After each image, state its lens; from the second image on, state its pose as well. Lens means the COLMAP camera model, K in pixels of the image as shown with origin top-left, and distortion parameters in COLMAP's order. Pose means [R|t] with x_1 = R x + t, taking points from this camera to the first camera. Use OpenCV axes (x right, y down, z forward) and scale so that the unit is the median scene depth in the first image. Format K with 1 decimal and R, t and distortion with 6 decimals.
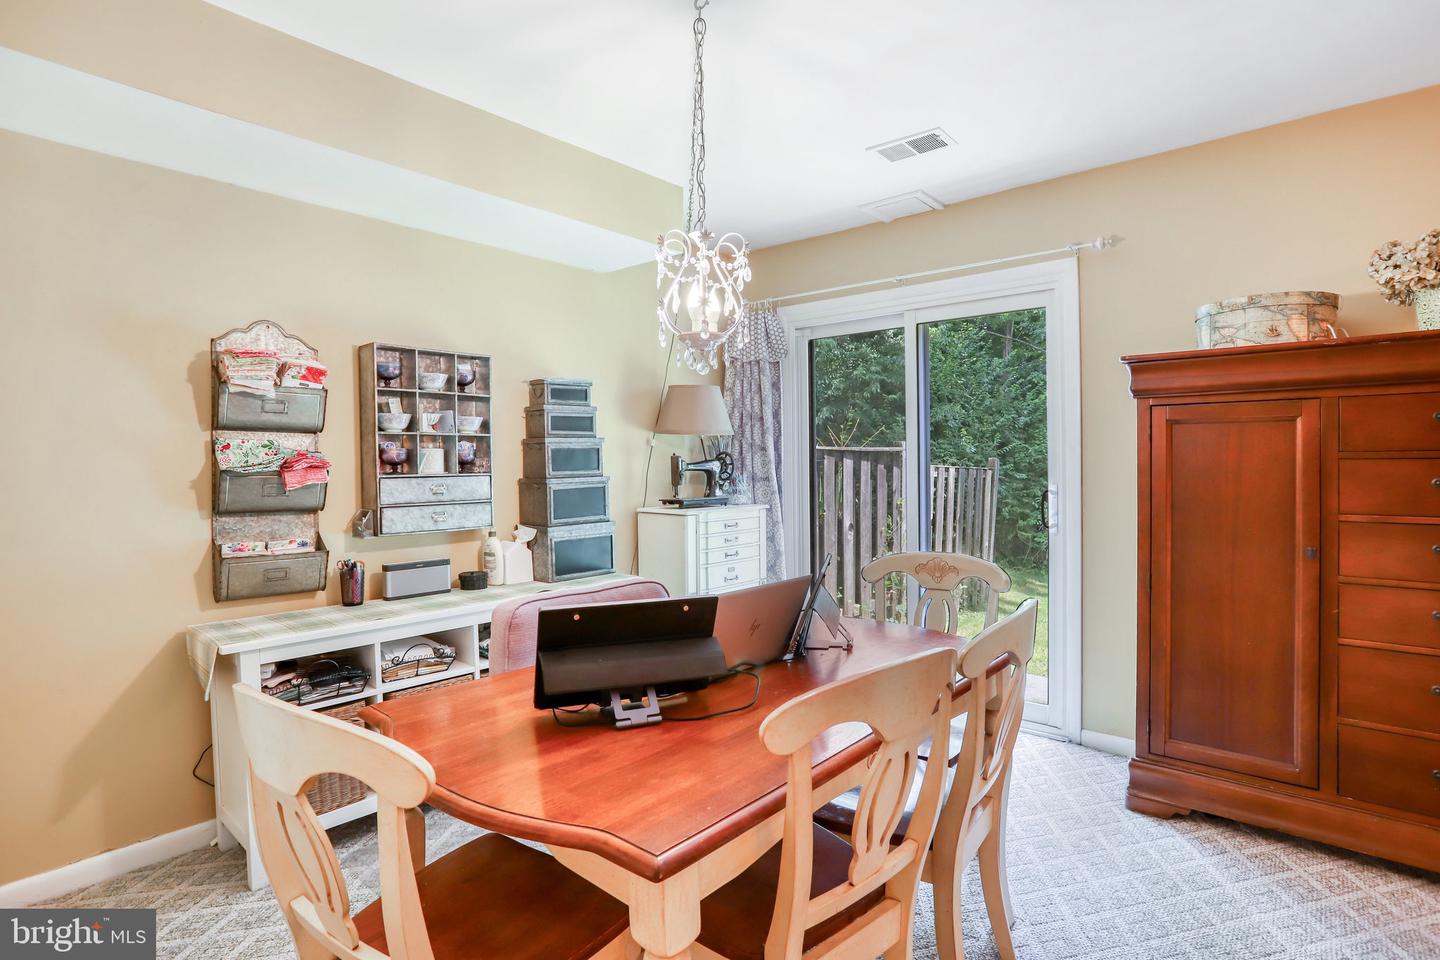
lens RADIAL K [[722.8, 0, 726.6], [0, 722.8, 471.1], [0, 0, 1]] dist [-0.067508, 0.029108]
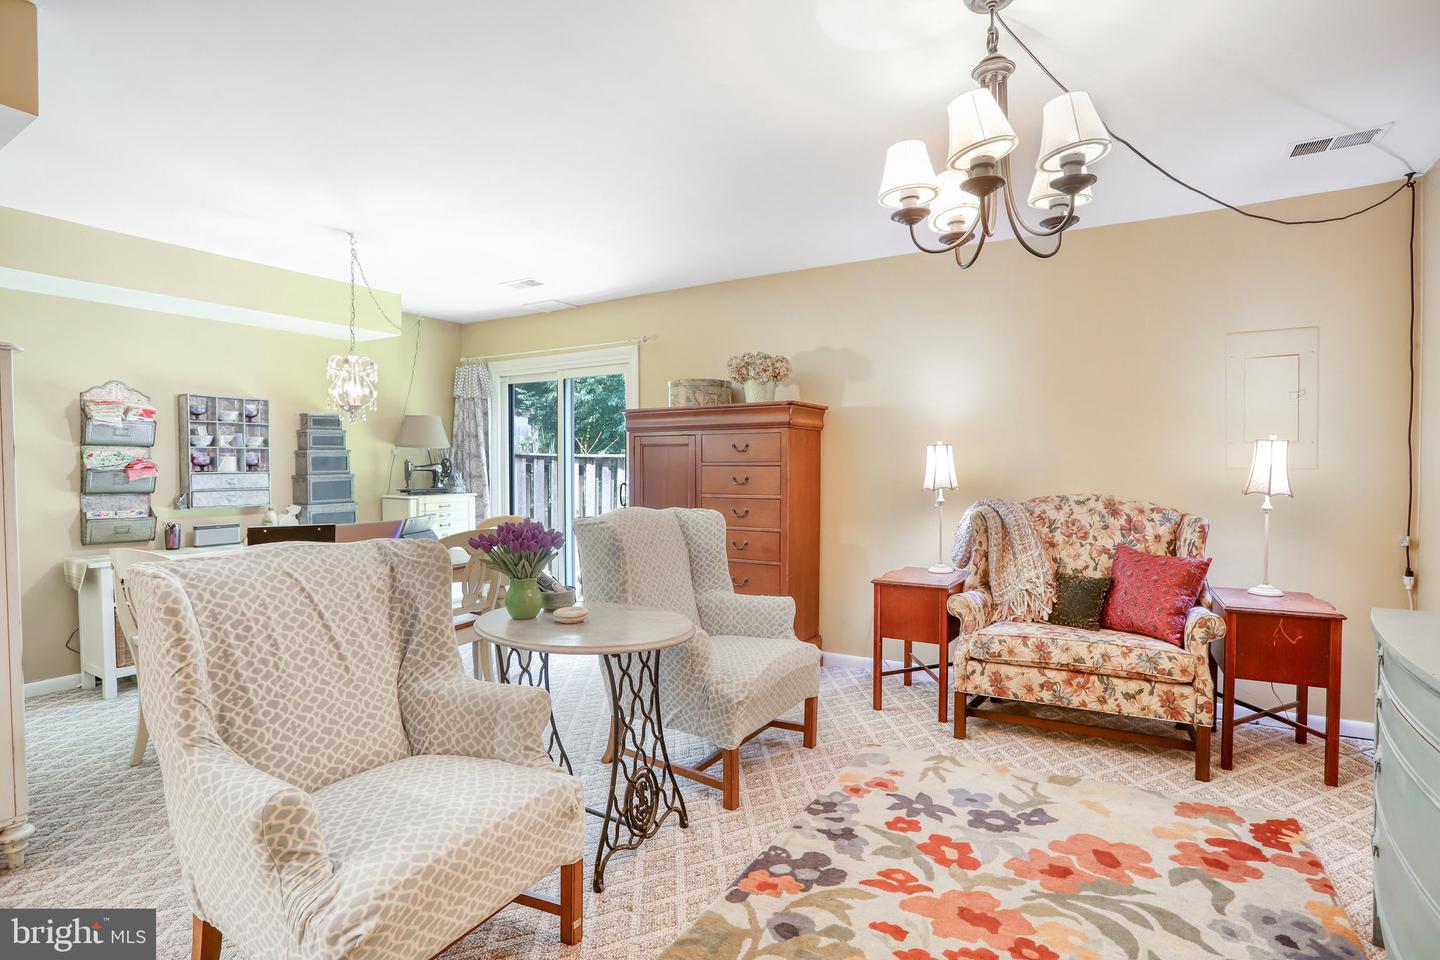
lens RADIAL K [[707.3, 0, 725.6], [0, 707.3, 471.2], [0, 0, 1]] dist [-0.062957, 0.026925]
pose [[0.985524, 0.004027, 0.169487, 0.492916], [-0.003652, 0.999990, -0.002524, 0.002474], [-0.169495, 0.001868, 0.985529, -0.833385]]
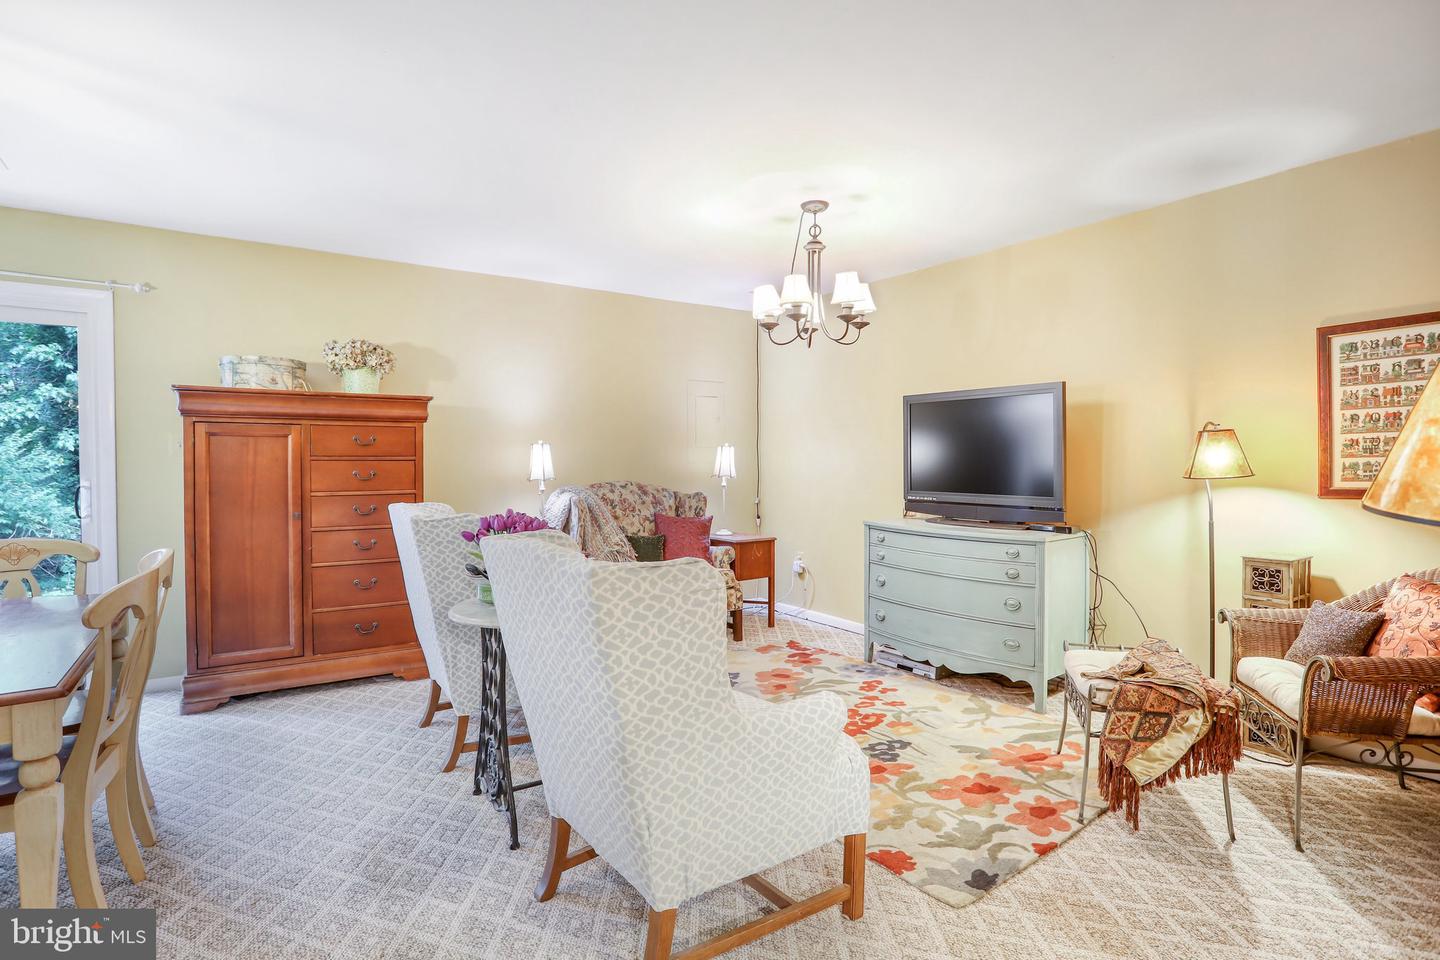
lens RADIAL K [[722.8, 0, 726.6], [0, 722.8, 471.1], [0, 0, 1]] dist [-0.067508, 0.029108]
pose [[0.238037, -0.004927, 0.971244, -0.483190], [0.009739, 0.999949, 0.002686, 0.012177], [-0.971207, 0.008819, 0.238072, -0.349099]]
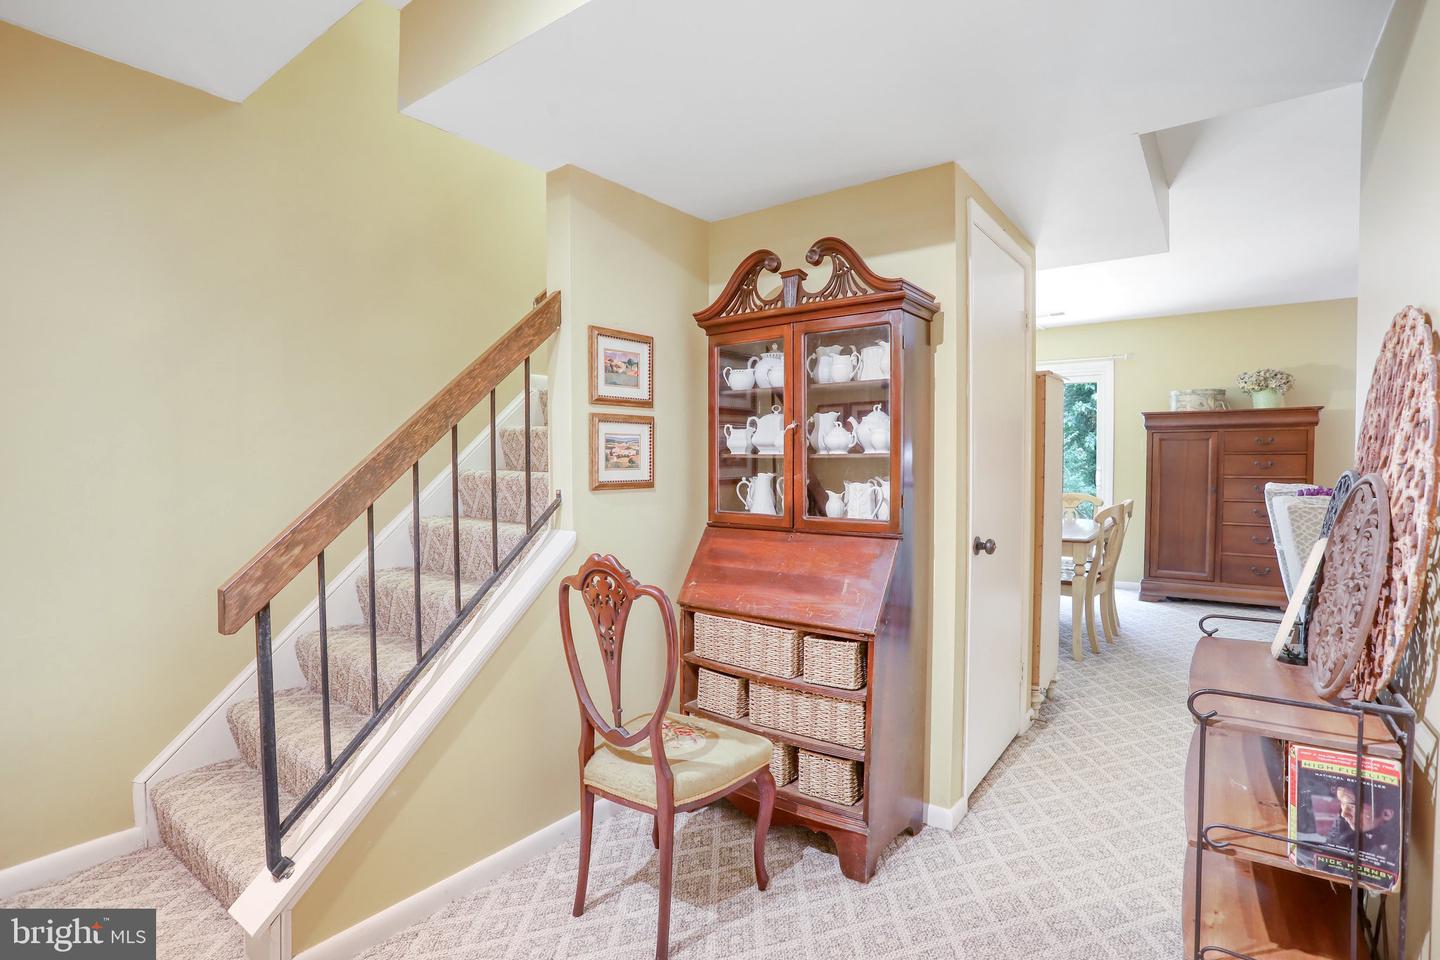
lens RADIAL K [[705.4, 0, 721.0], [0, 705.4, 494.2], [0, 0, 1]] dist [-0.066088, 0.025443]
pose [[0.996352, -0.005393, 0.085165, -1.025689], [0.002108, 0.999252, 0.038617, 0.022513], [-0.085310, -0.038296, 0.995618, -1.178286]]
